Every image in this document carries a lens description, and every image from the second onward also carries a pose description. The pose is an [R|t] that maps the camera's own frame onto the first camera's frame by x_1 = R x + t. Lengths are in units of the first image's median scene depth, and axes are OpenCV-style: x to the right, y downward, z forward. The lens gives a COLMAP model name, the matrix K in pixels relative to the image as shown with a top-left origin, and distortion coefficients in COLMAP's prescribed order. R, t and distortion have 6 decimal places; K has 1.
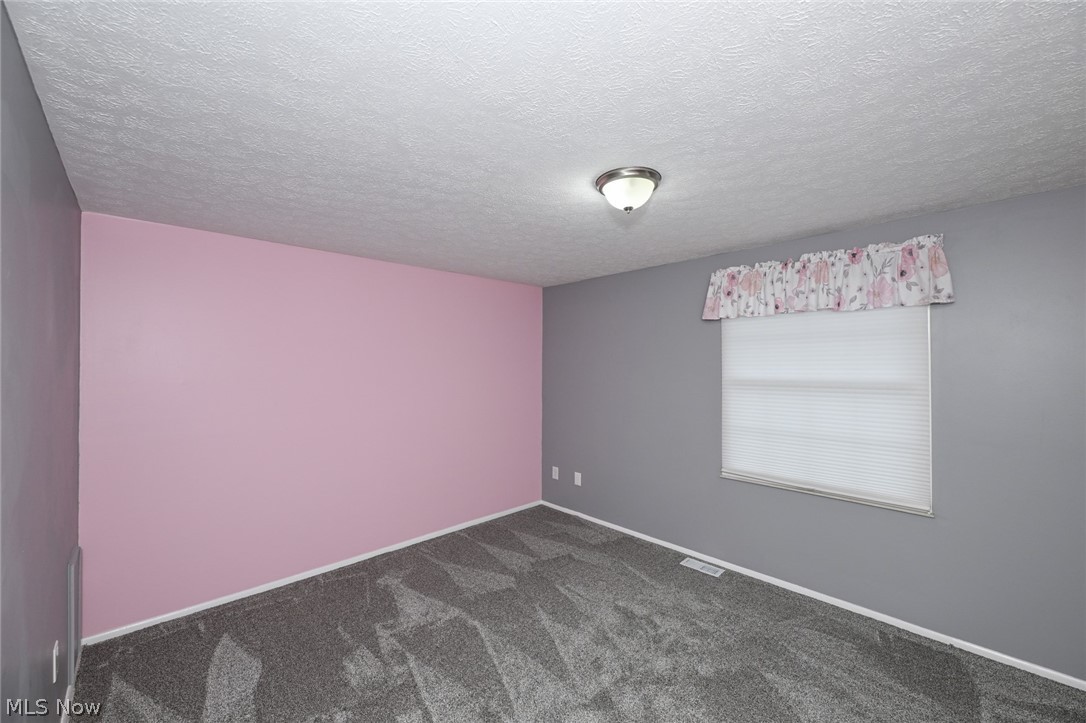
lens RADIAL K [[407.9, 0, 594.8], [0, 407.9, 369.2], [0, 0, 1]] dist [0.000385, 0.000022]
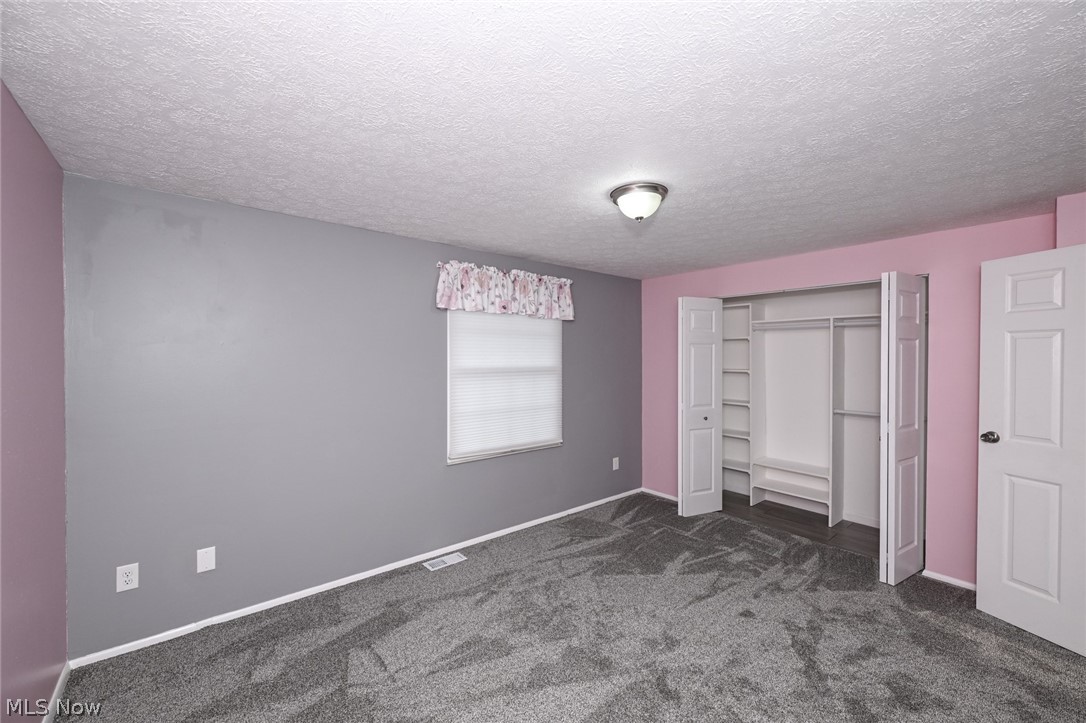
lens RADIAL K [[431.1, 0, 535.1], [0, 431.1, 362.4], [0, 0, 1]] dist [0.000698, -0.000027]
pose [[0.164819, -0.018075, 0.986158, -0.829468], [-0.000503, 0.999830, 0.018410, -0.012775], [-0.986324, -0.003531, 0.164782, 0.714539]]
